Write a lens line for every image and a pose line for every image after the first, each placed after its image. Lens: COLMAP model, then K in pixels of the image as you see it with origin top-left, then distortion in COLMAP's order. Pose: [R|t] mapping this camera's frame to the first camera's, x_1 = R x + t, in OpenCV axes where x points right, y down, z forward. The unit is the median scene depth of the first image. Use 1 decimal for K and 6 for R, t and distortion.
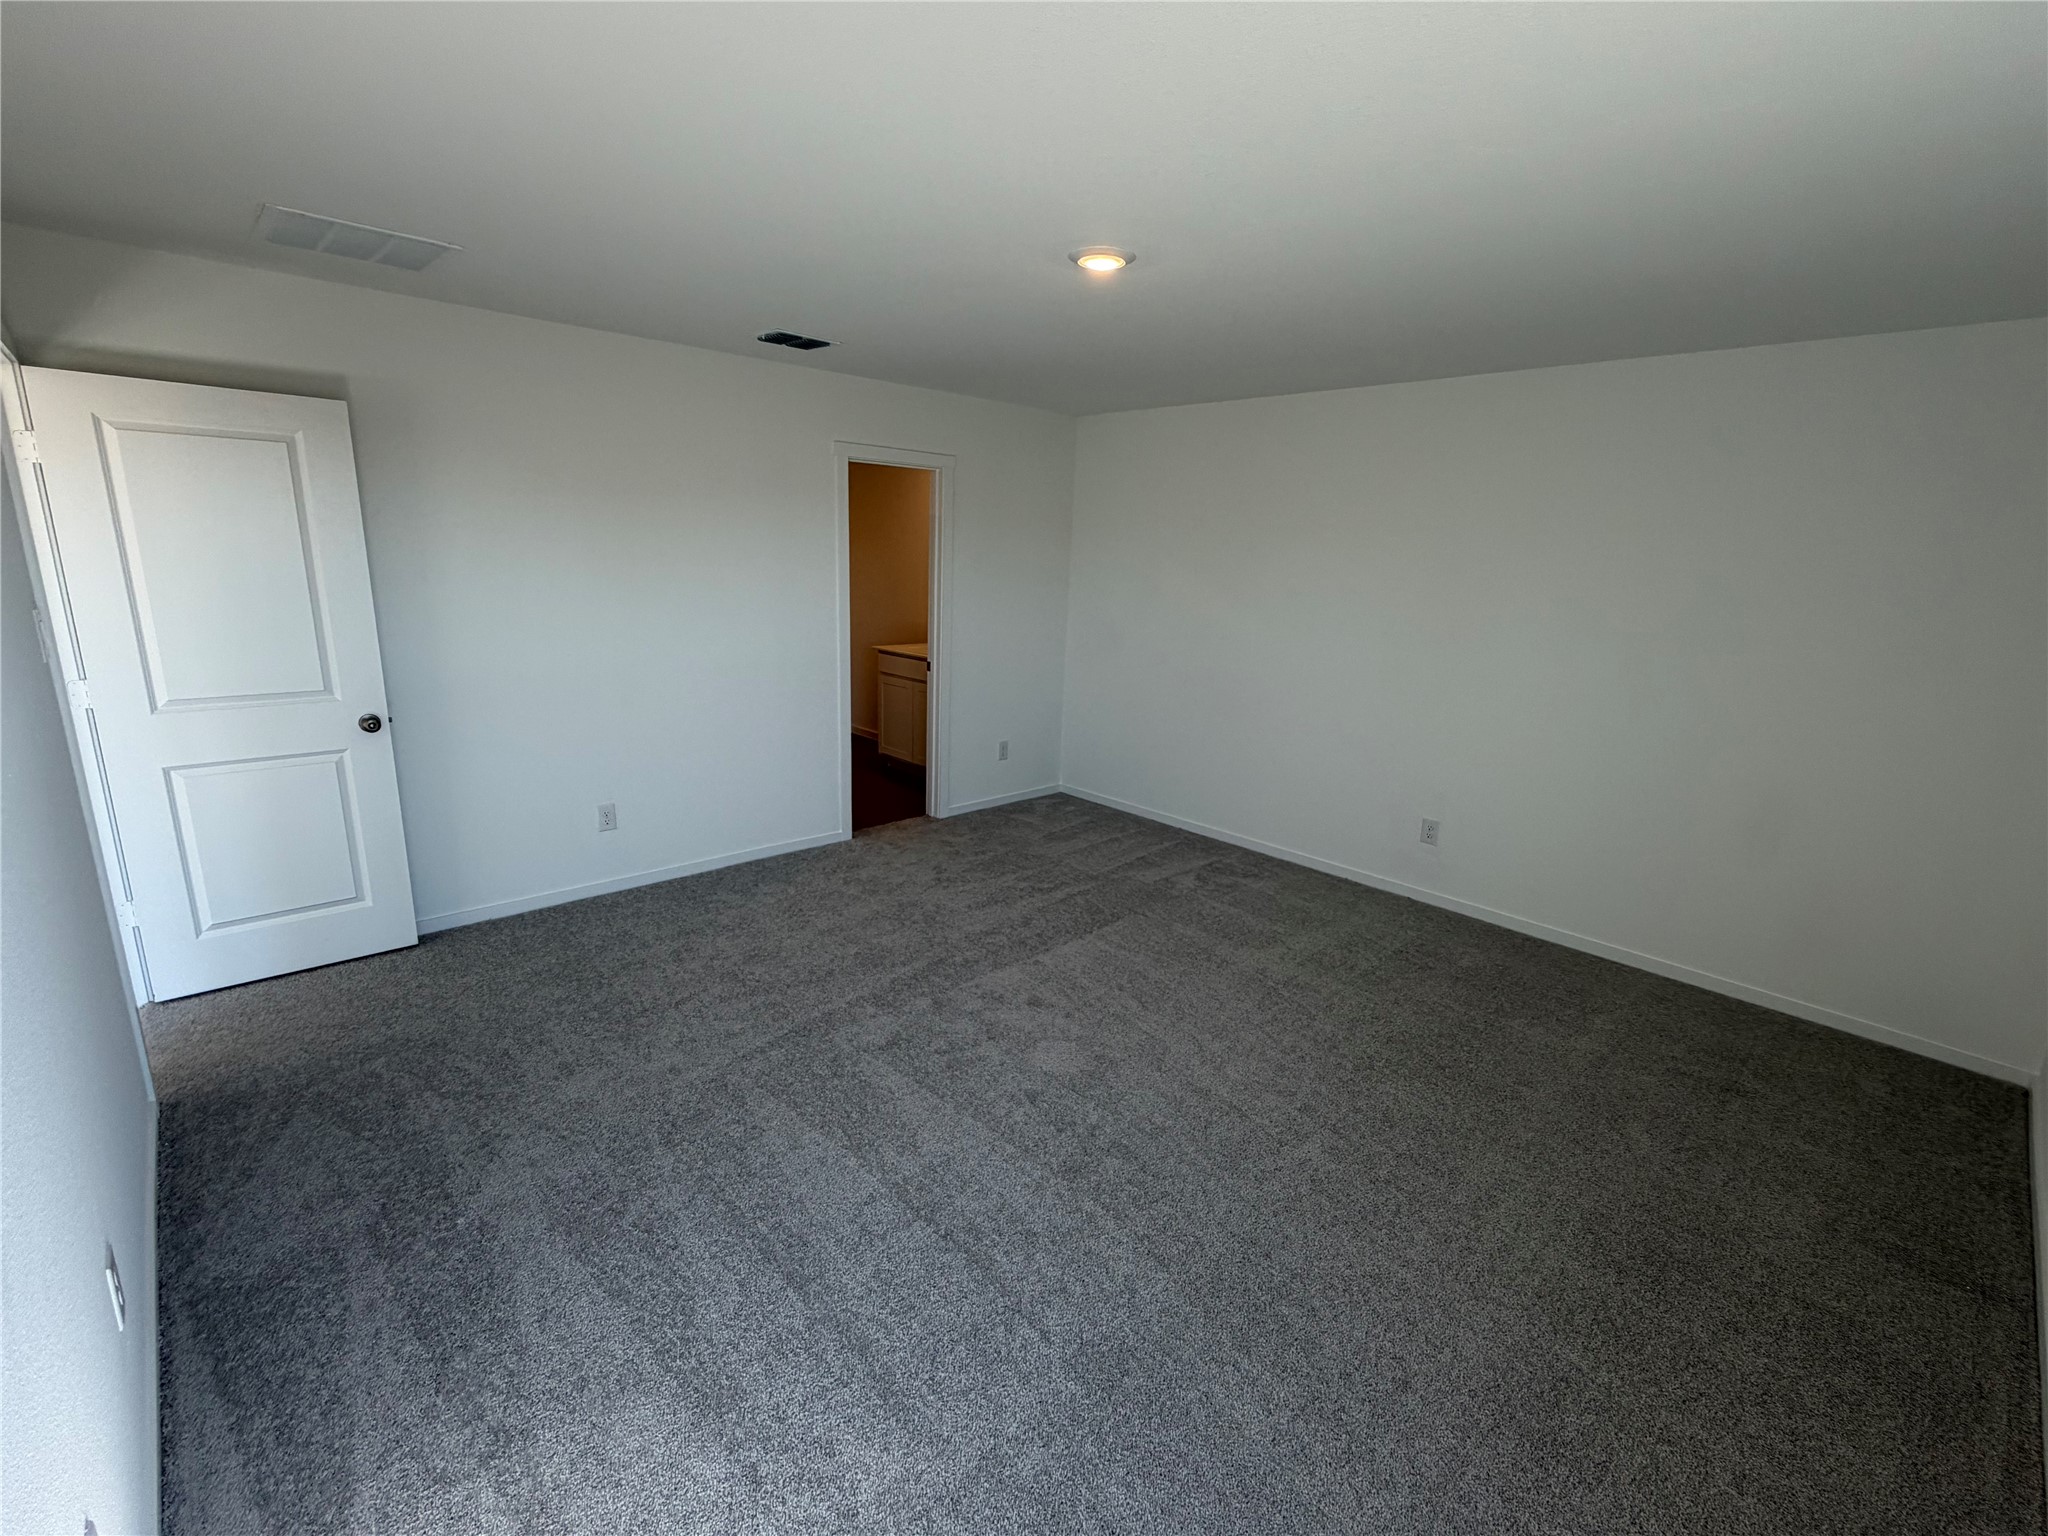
lens RADIAL K [[909.3, 0, 1017.3], [0, 909.3, 766.2], [0, 0, 1]] dist [0.001922, 0.000015]
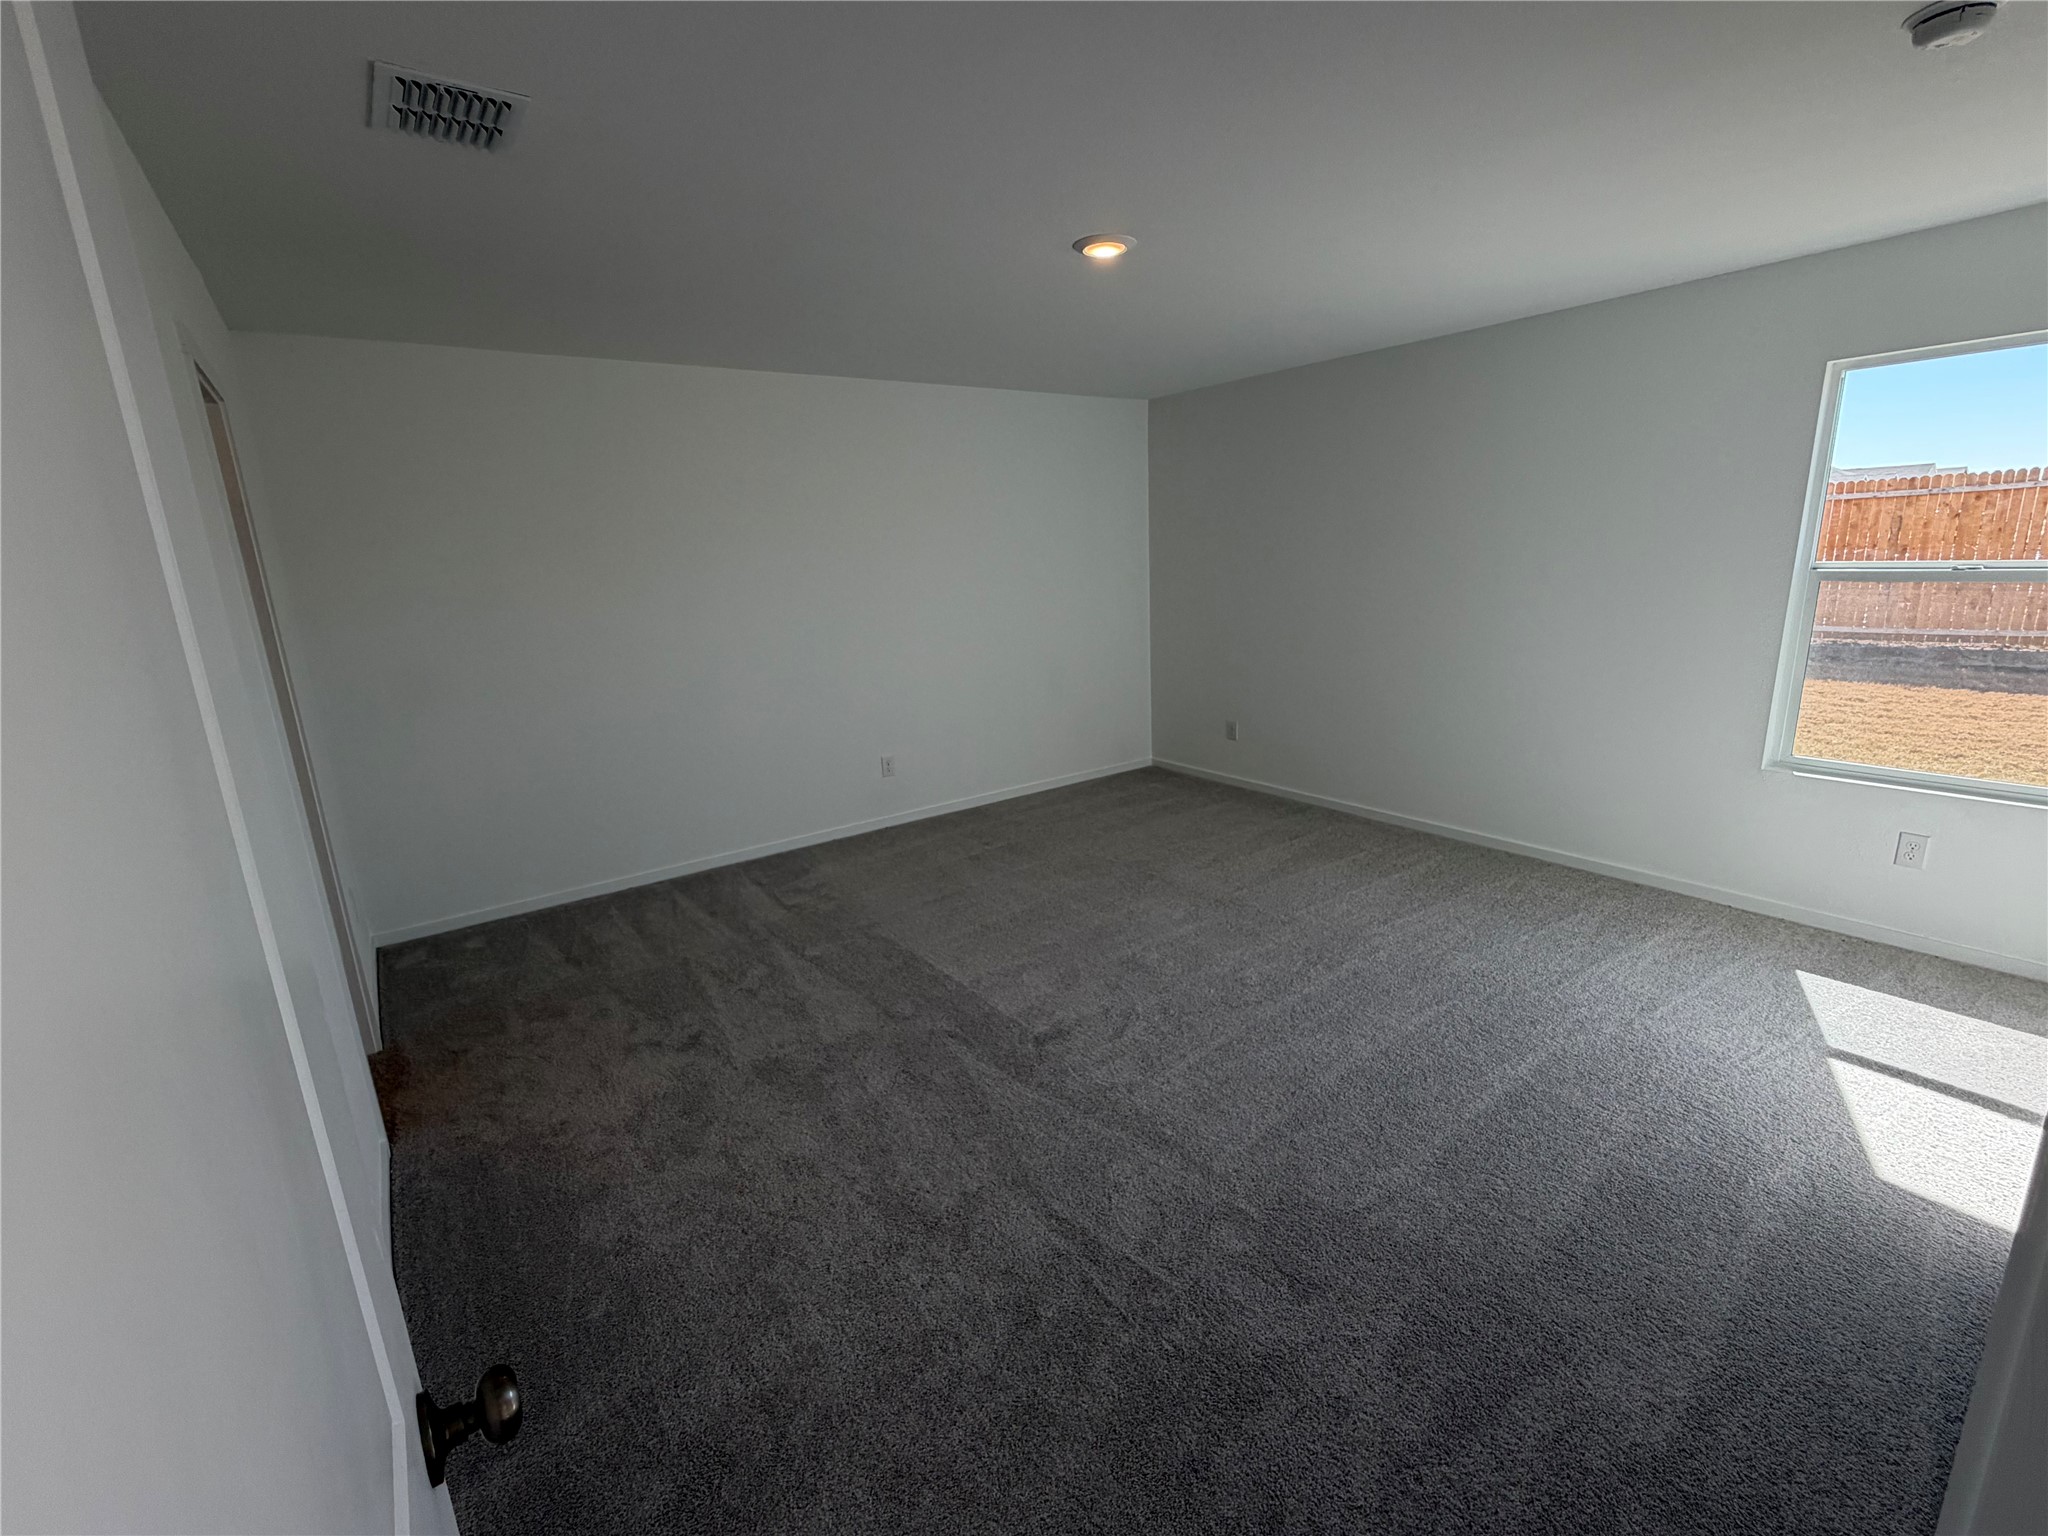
lens RADIAL K [[909.3, 0, 1017.3], [0, 909.3, 766.2], [0, 0, 1]] dist [0.001922, 0.000015]
pose [[0.122657, -0.280687, 0.951930, -0.613167], [0.273504, 0.931590, 0.239448, -0.155780], [-0.954018, 0.230987, 0.191035, 0.569007]]
